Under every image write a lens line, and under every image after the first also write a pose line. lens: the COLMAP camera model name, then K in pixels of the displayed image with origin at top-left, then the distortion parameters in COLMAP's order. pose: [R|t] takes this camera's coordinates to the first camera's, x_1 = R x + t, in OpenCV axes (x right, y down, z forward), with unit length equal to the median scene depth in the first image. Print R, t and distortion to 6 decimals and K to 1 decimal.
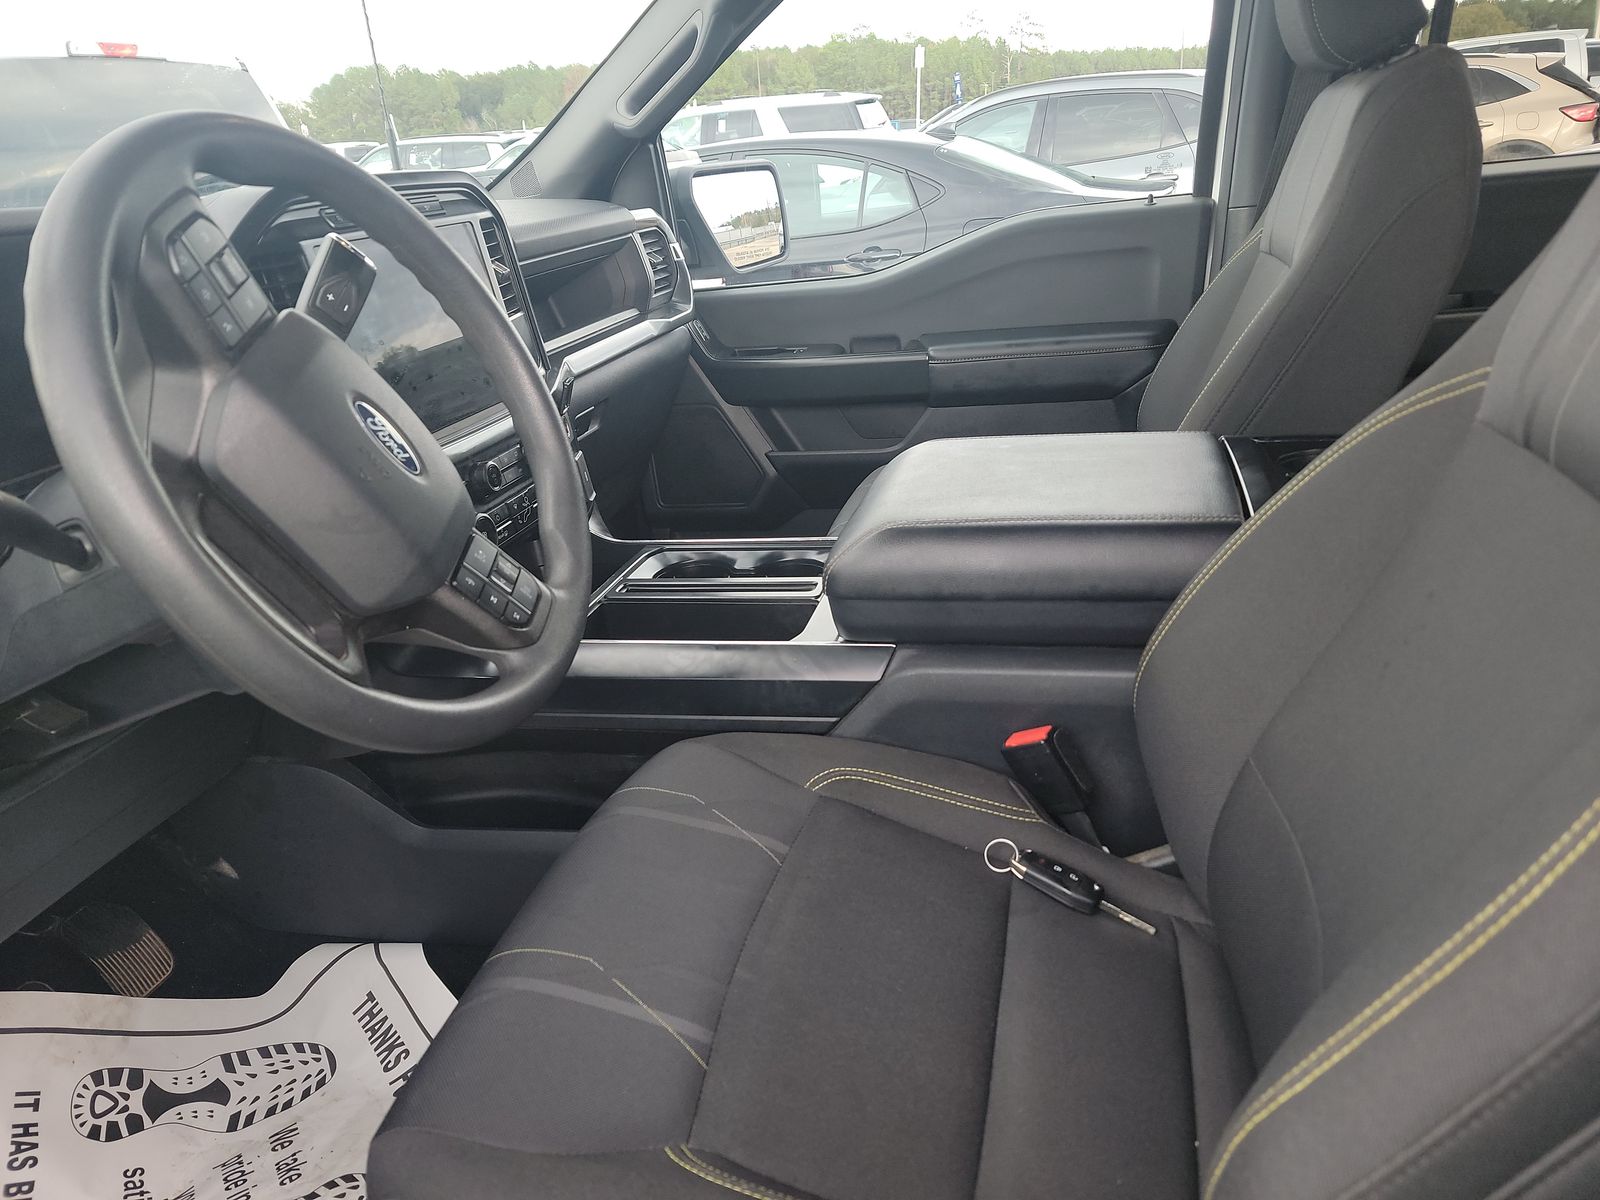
lens RADIAL K [[1122.2, 0, 800.0], [0, 1122.2, 600.0], [0, 0, 1]] dist [0.039933, -0.025157]
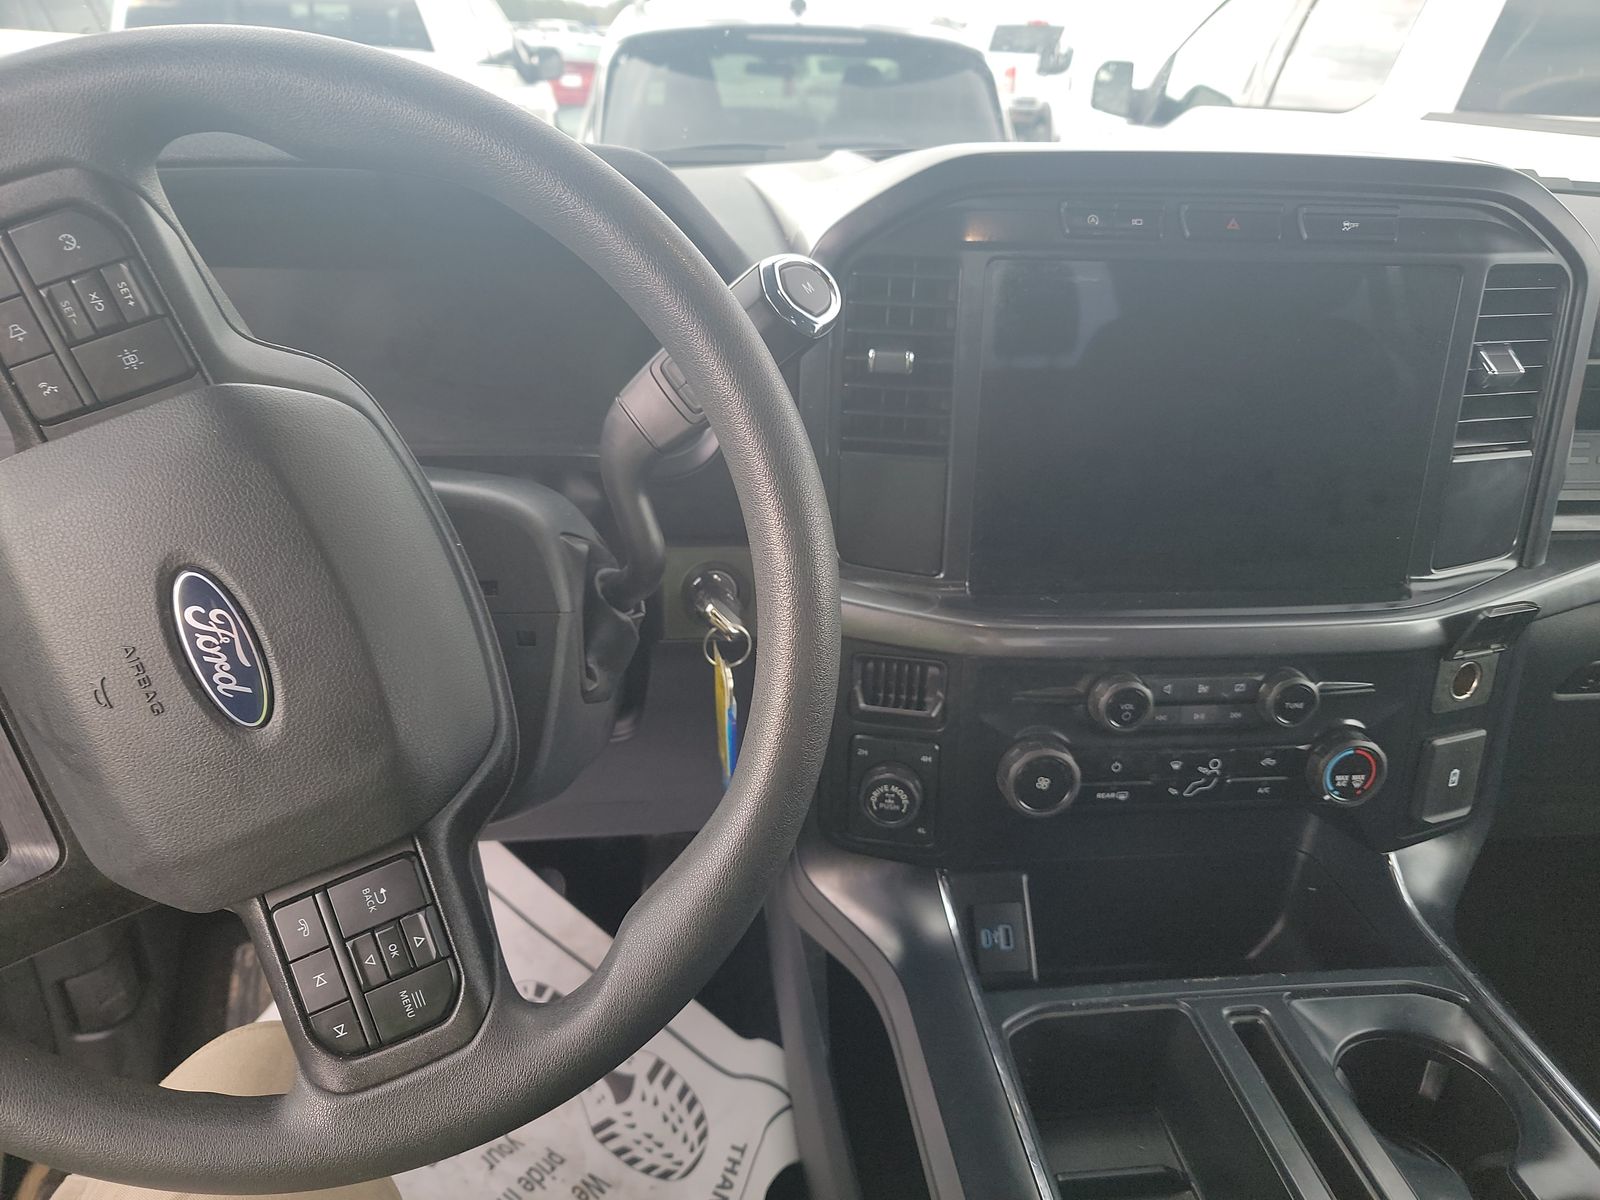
lens RADIAL K [[1122.2, 0, 800.0], [0, 1122.2, 600.0], [0, 0, 1]] dist [0.039933, -0.025157]
pose [[0.344470, 0.471774, -0.811646, 0.111911], [-0.403664, 0.854990, 0.325649, -0.278404], [0.847582, 0.215457, 0.484957, 0.572085]]
